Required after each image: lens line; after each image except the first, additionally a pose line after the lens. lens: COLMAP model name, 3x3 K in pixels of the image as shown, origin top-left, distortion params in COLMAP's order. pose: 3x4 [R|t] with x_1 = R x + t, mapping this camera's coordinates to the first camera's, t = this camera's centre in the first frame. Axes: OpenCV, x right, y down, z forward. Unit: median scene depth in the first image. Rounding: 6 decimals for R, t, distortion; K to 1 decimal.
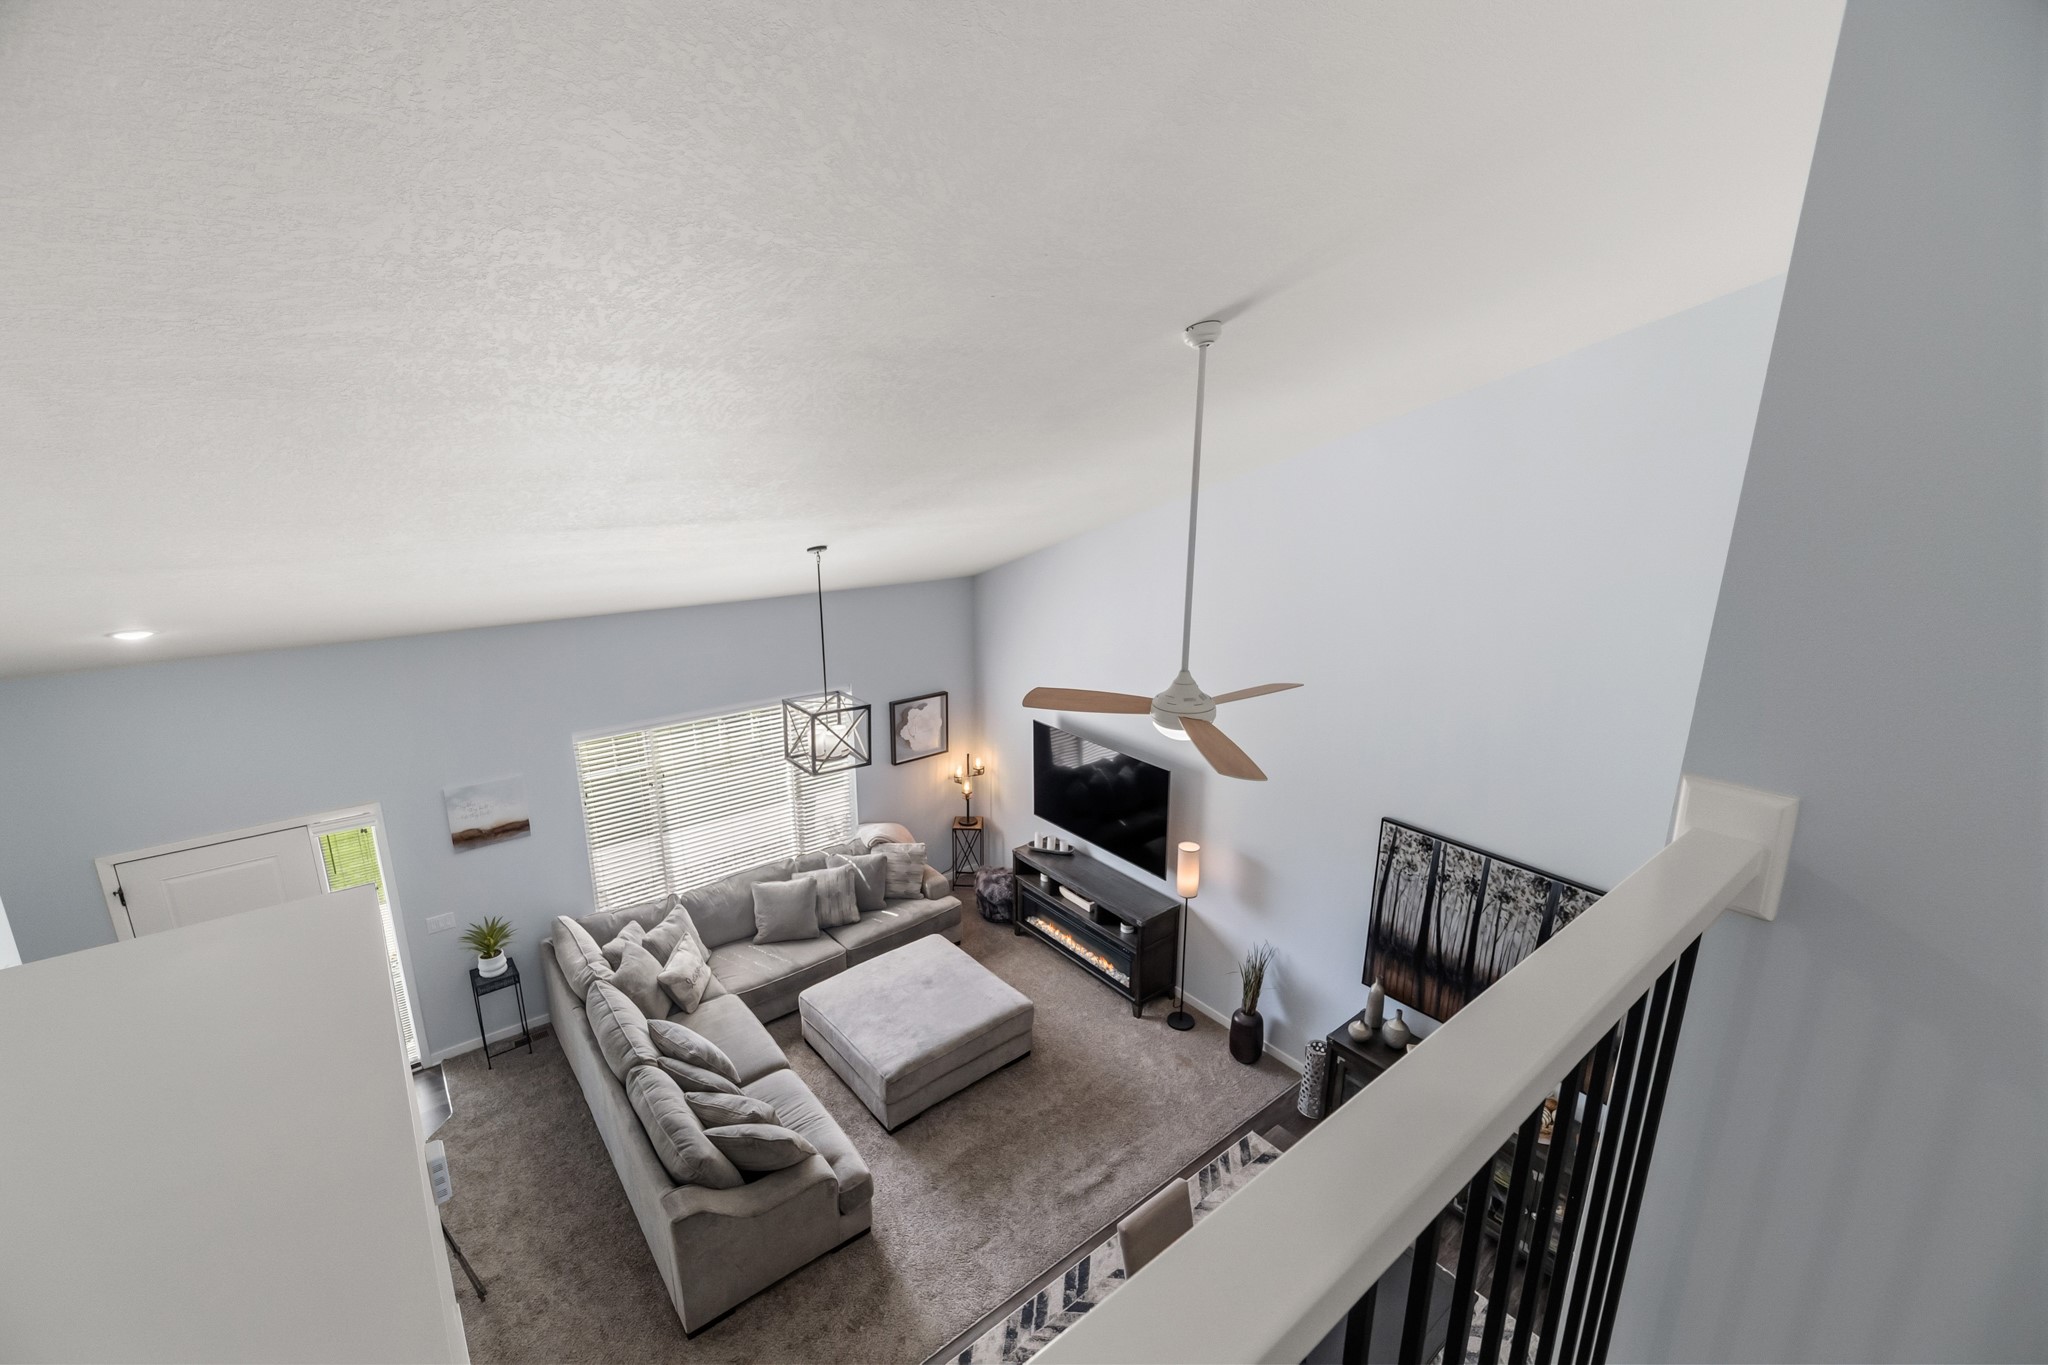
lens RADIAL K [[882.4, 0, 1022.8], [0, 882.4, 672.1], [0, 0, 1]] dist [-0.002581, 0.000039]
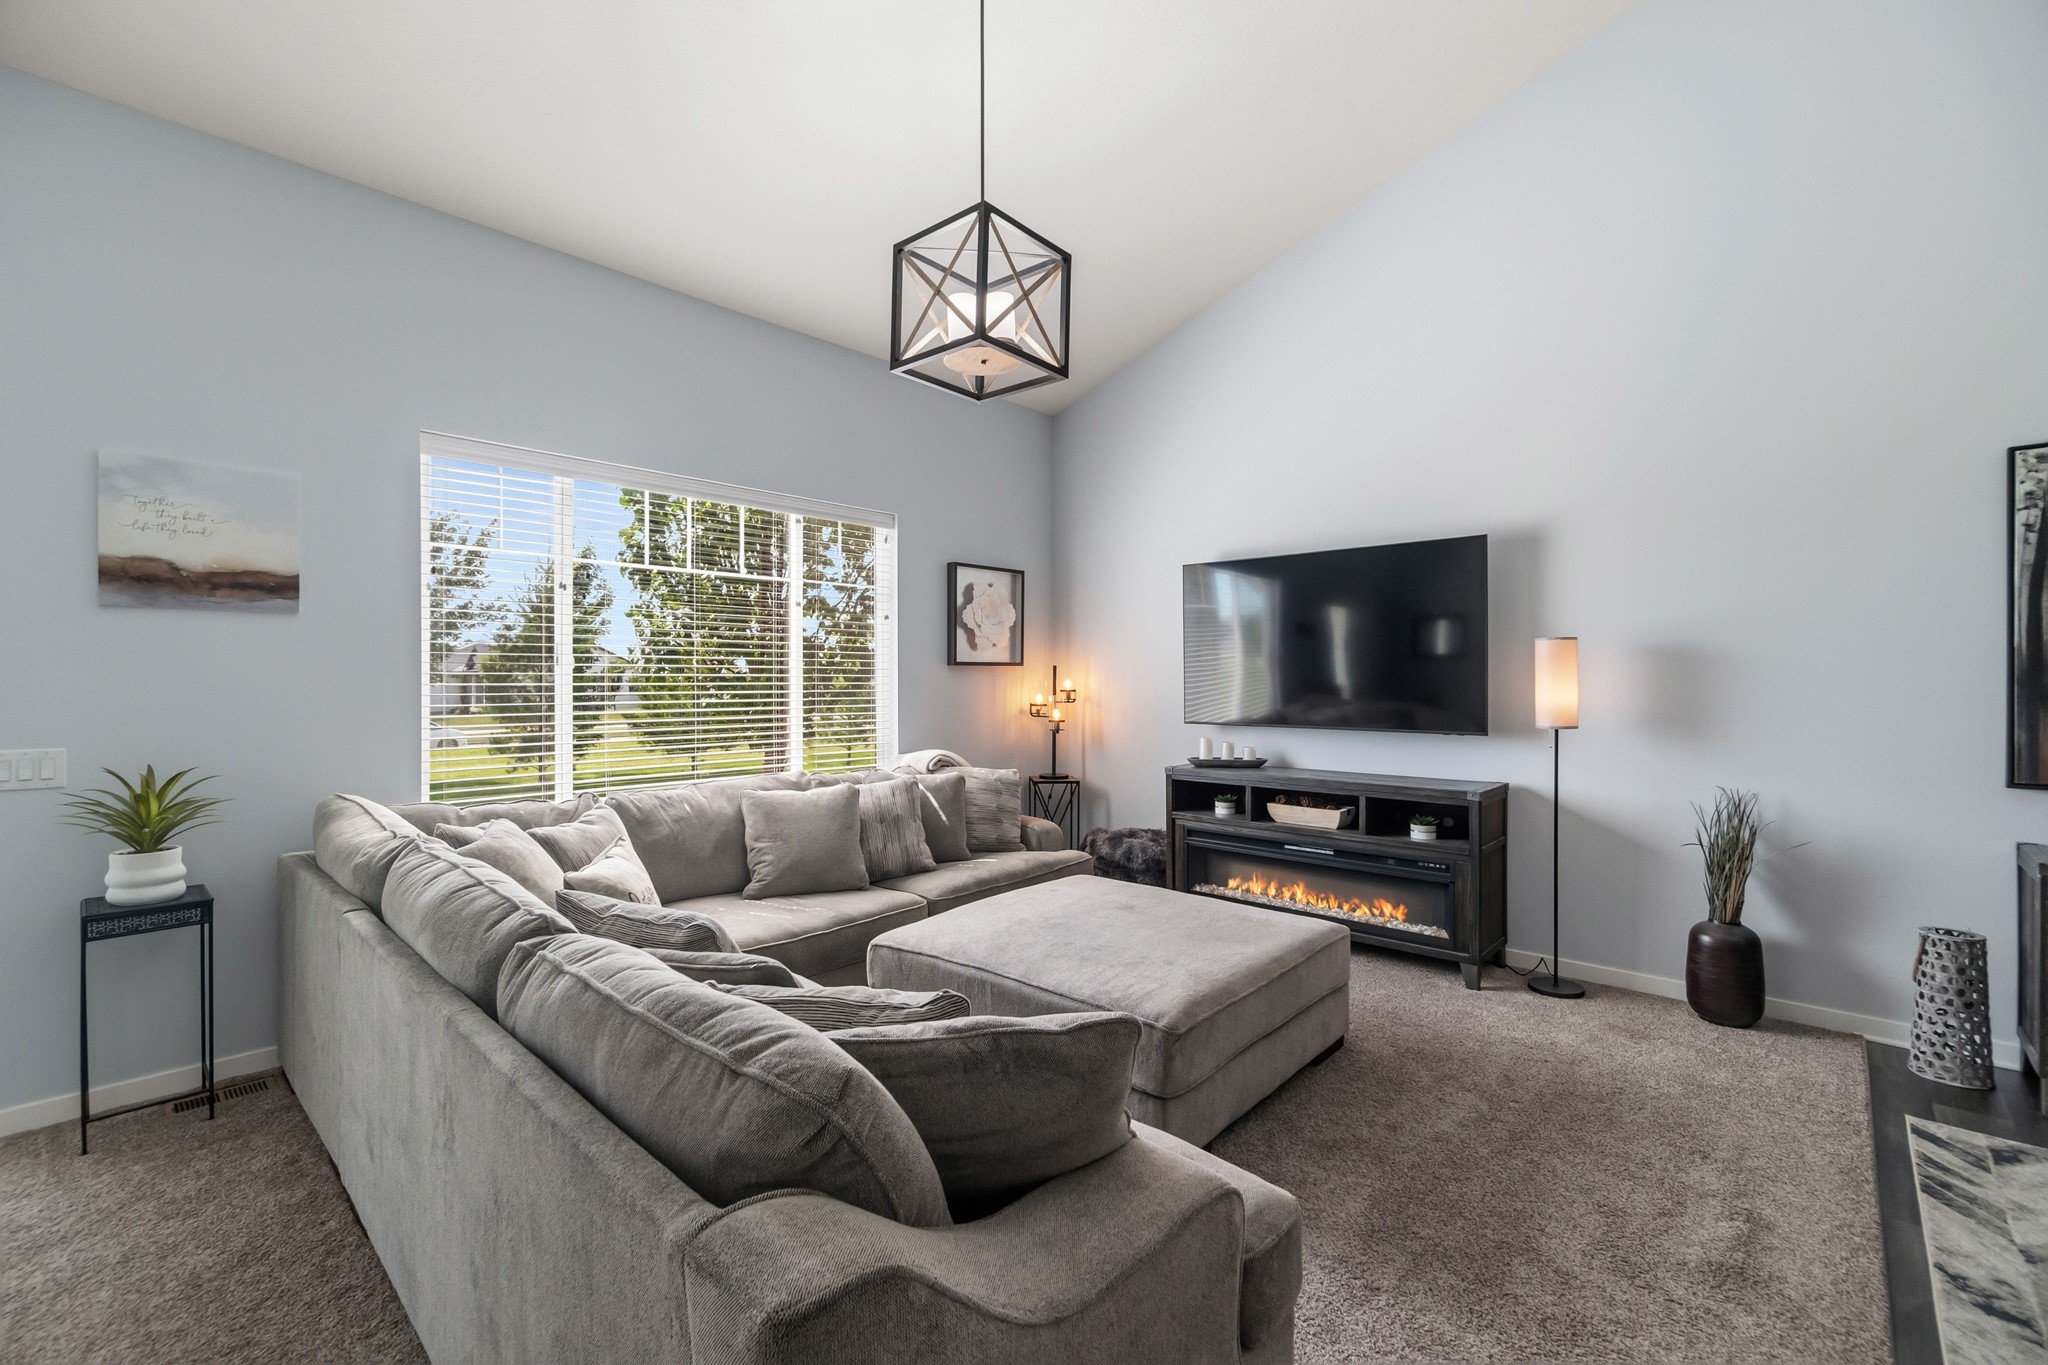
lens RADIAL K [[882.4, 0, 1025.0], [0, 882.4, 672.6], [0, 0, 1]] dist [-0.002581, 0.000039]
pose [[0.989561, -0.005935, 0.143994, -0.219042], [0.042163, 0.967358, -0.249883, 0.319389], [-0.137811, 0.253345, 0.957509, 0.457718]]
